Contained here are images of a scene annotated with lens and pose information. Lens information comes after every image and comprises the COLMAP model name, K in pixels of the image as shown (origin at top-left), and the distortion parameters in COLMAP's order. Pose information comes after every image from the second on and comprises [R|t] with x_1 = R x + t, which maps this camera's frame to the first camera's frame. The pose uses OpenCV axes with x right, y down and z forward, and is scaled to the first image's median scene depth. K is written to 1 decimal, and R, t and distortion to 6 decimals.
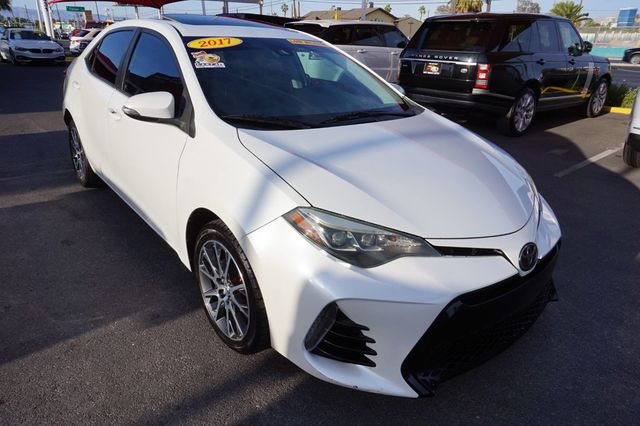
lens RADIAL K [[430.4, 0, 315.4], [0, 430.4, 212.7], [0, 0, 1]] dist [-0.024594, 0.010394]
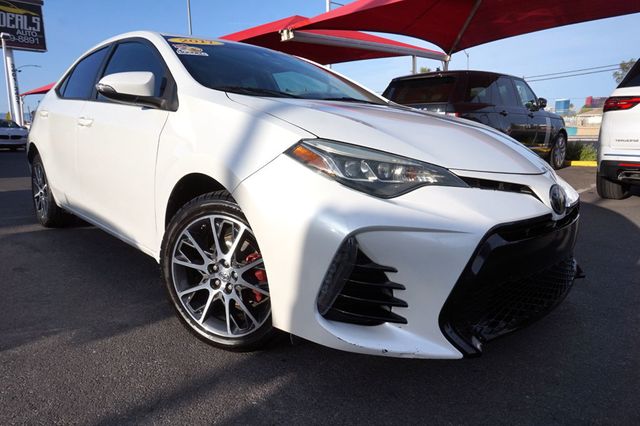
lens RADIAL K [[427.1, 0, 310.3], [0, 427.1, 212.8], [0, 0, 1]] dist [0.000690, 0.002033]
pose [[0.997713, -0.027586, 0.061699, -0.060454], [0.038691, 0.981646, -0.186747, 0.218789], [-0.055415, 0.188707, 0.980469, 0.134420]]
